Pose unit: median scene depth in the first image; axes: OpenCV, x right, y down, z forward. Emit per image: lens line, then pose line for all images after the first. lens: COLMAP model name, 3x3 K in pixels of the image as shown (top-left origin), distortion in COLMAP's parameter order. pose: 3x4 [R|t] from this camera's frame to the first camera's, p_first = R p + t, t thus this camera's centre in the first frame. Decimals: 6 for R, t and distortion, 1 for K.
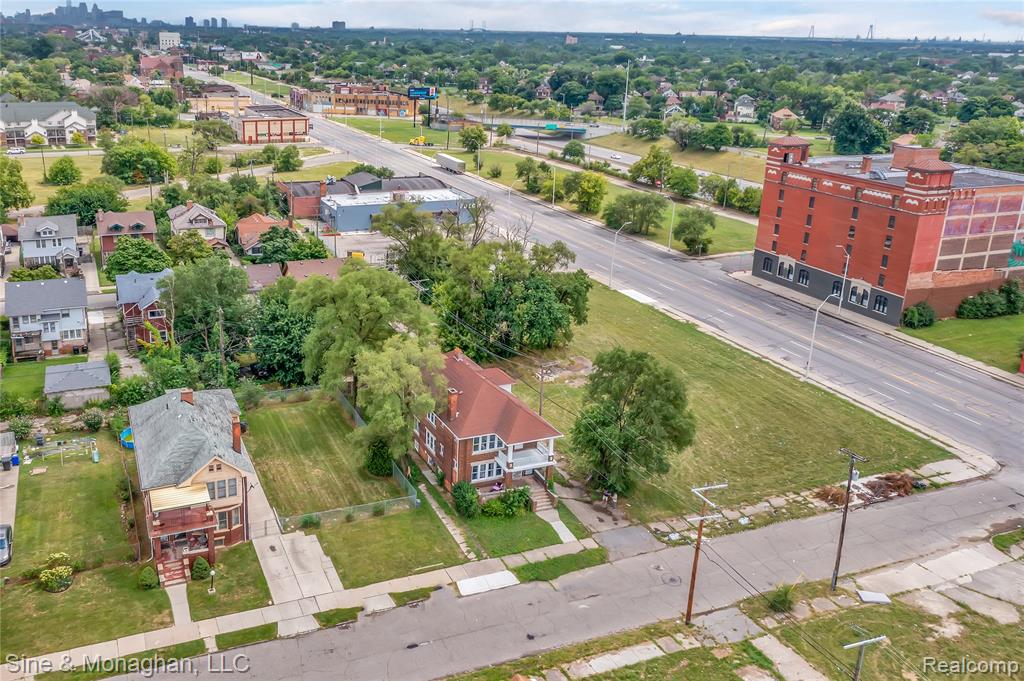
lens RADIAL K [[828.8, 0, 487.2], [0, 828.8, 327.2], [0, 0, 1]] dist [-0.007033, 0.009696]
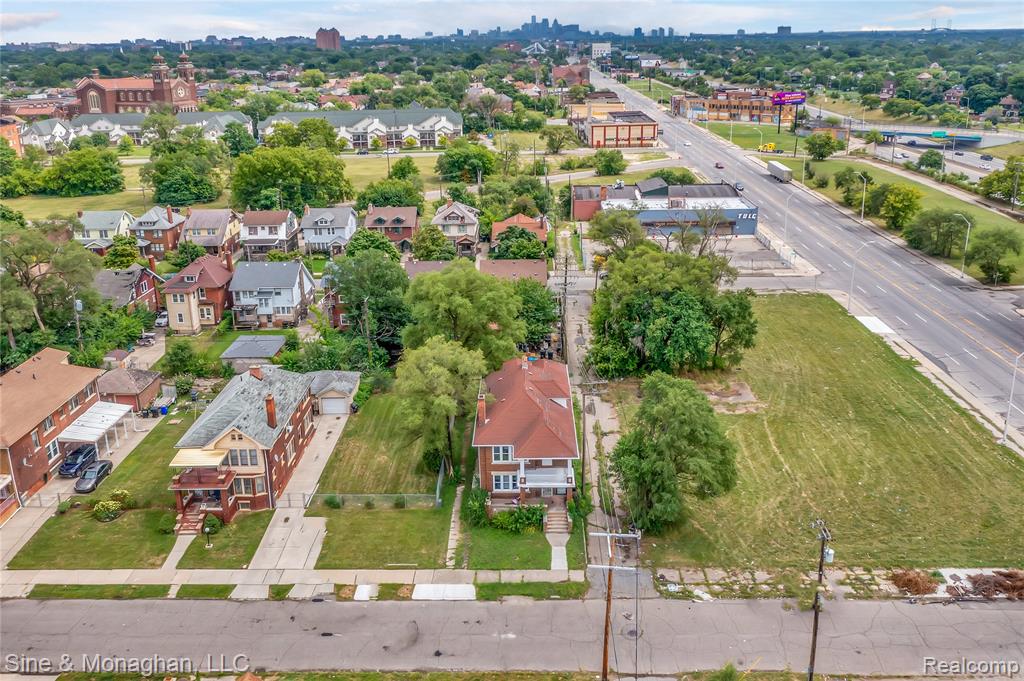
lens RADIAL K [[828.8, 0, 555.6], [0, 828.8, 324.4], [0, 0, 1]] dist [-0.007033, 0.009696]
pose [[0.926034, 0.091784, -0.366109, 0.243934], [-0.095322, 0.995411, 0.008445, -0.016343], [0.365204, 0.027078, 0.930534, 0.063950]]
